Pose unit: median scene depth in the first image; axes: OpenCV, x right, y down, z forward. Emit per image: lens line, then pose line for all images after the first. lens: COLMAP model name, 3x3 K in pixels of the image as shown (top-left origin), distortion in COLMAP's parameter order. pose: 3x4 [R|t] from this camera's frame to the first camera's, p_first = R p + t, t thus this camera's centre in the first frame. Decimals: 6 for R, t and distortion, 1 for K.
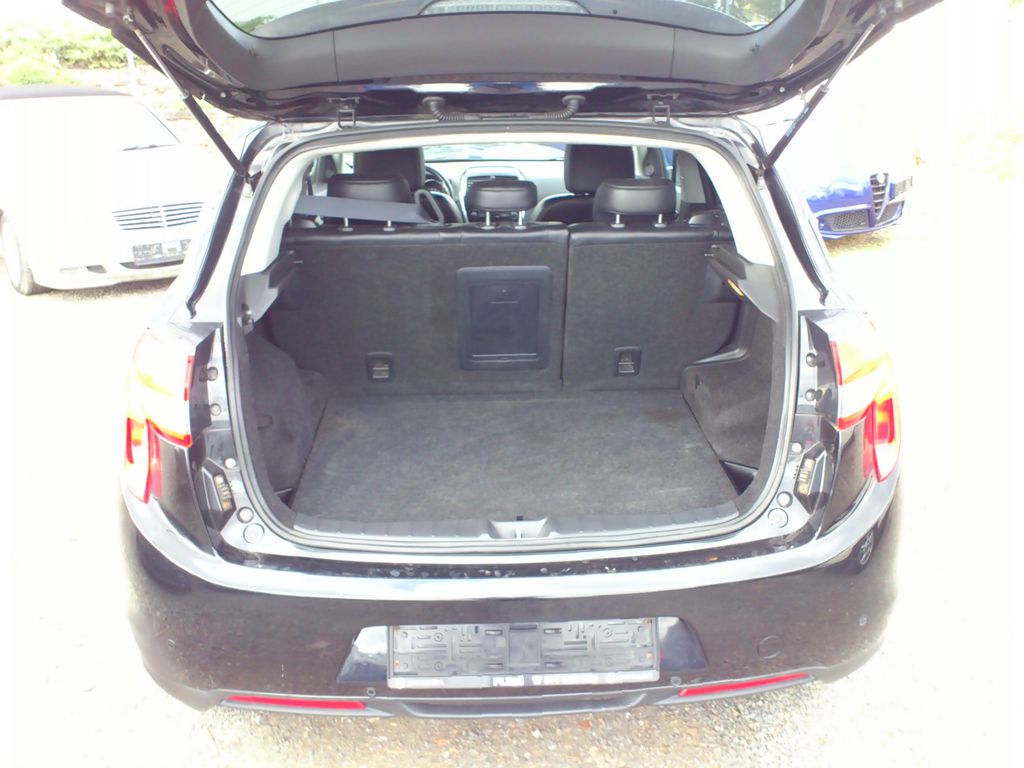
lens RADIAL K [[902.9, 0, 515.8], [0, 902.9, 369.4], [0, 0, 1]] dist [0.002551, 0.004531]
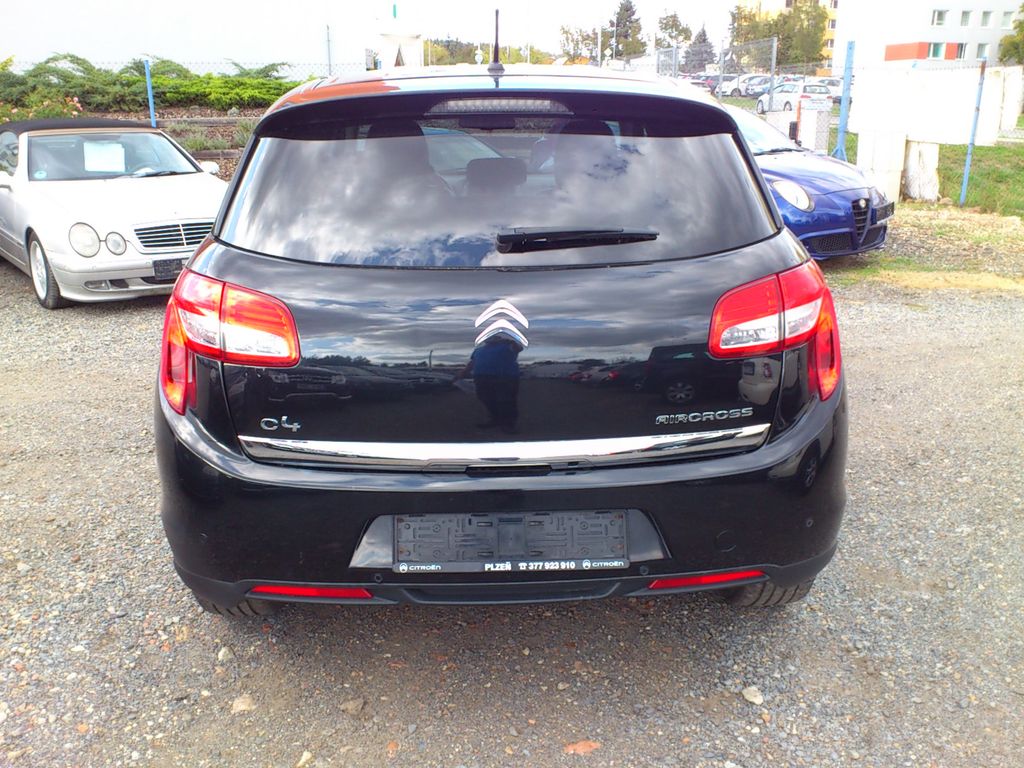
lens RADIAL K [[902.9, 0, 515.8], [0, 902.9, 369.4], [0, 0, 1]] dist [0.002551, 0.004531]
pose [[0.999986, -0.002117, -0.004773, 0.015789], [0.001838, 0.998325, -0.057820, 0.122438], [0.004887, 0.057811, 0.998316, -0.120632]]
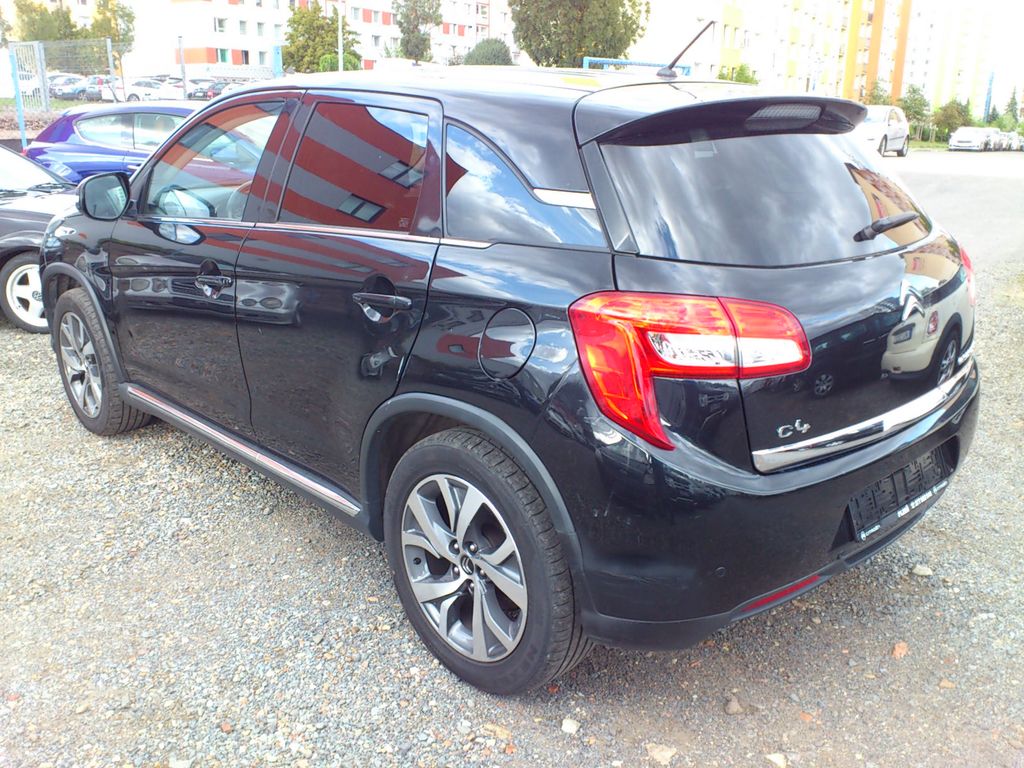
lens RADIAL K [[902.9, 0, 515.8], [0, 902.9, 369.4], [0, 0, 1]] dist [0.002551, 0.004531]
pose [[0.759491, -0.177113, 0.625943, -0.947178], [0.213849, 0.976721, 0.016893, -0.002719], [-0.614363, 0.121028, 0.779686, 0.229588]]
